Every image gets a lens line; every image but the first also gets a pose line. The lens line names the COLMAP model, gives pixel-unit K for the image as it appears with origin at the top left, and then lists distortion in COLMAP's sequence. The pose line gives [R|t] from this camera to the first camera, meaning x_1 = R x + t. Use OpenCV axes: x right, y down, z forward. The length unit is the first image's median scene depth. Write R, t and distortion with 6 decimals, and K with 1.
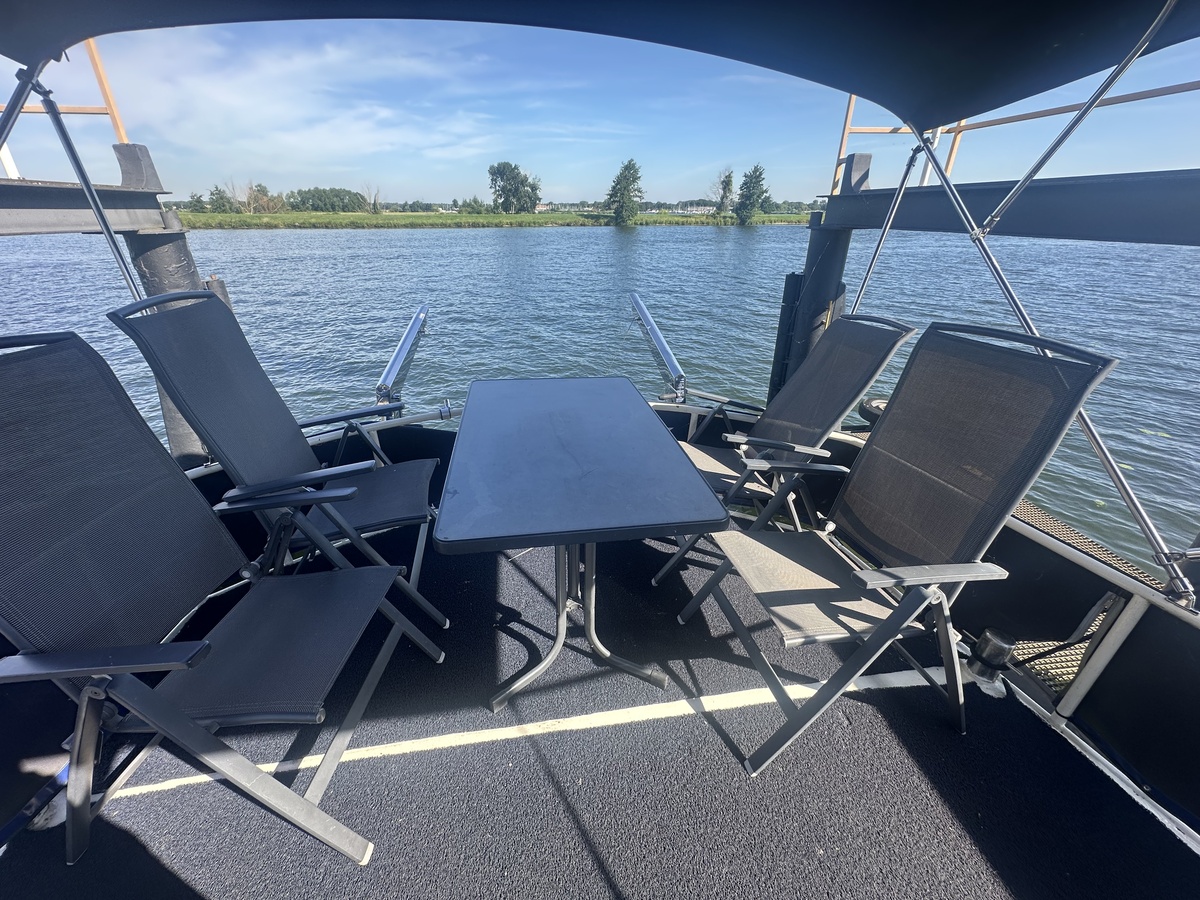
lens RADIAL K [[481.6, 0, 614.6], [0, 481.6, 449.8], [0, 0, 1]] dist [-0.000944, 0.000528]
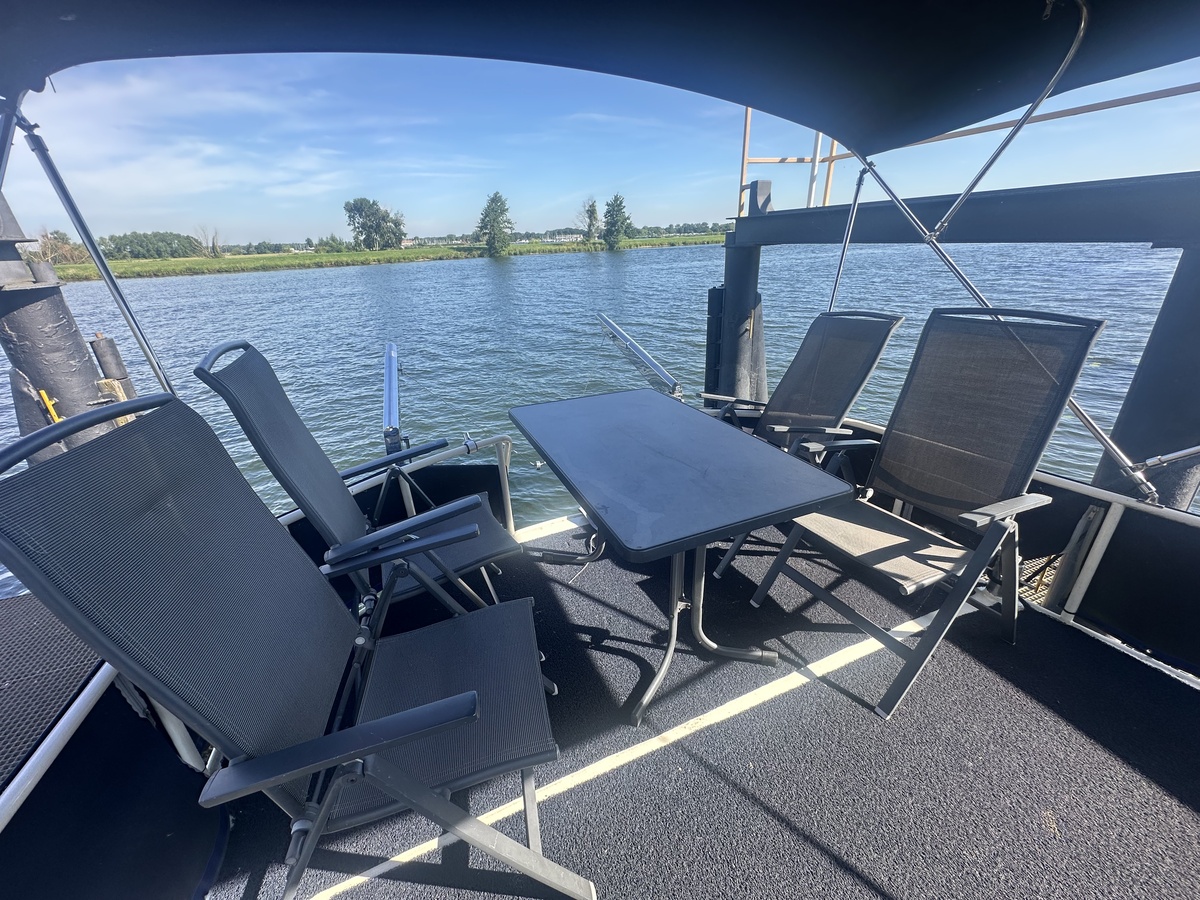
lens RADIAL K [[480.3, 0, 600.0], [0, 480.3, 450.0], [0, 0, 1]] dist [-0.000566, -0.000032]
pose [[0.968261, -0.136187, 0.209582, -0.174143], [0.146386, 0.988648, -0.033872, 0.000793], [-0.202590, 0.063477, 0.977204, 0.003206]]
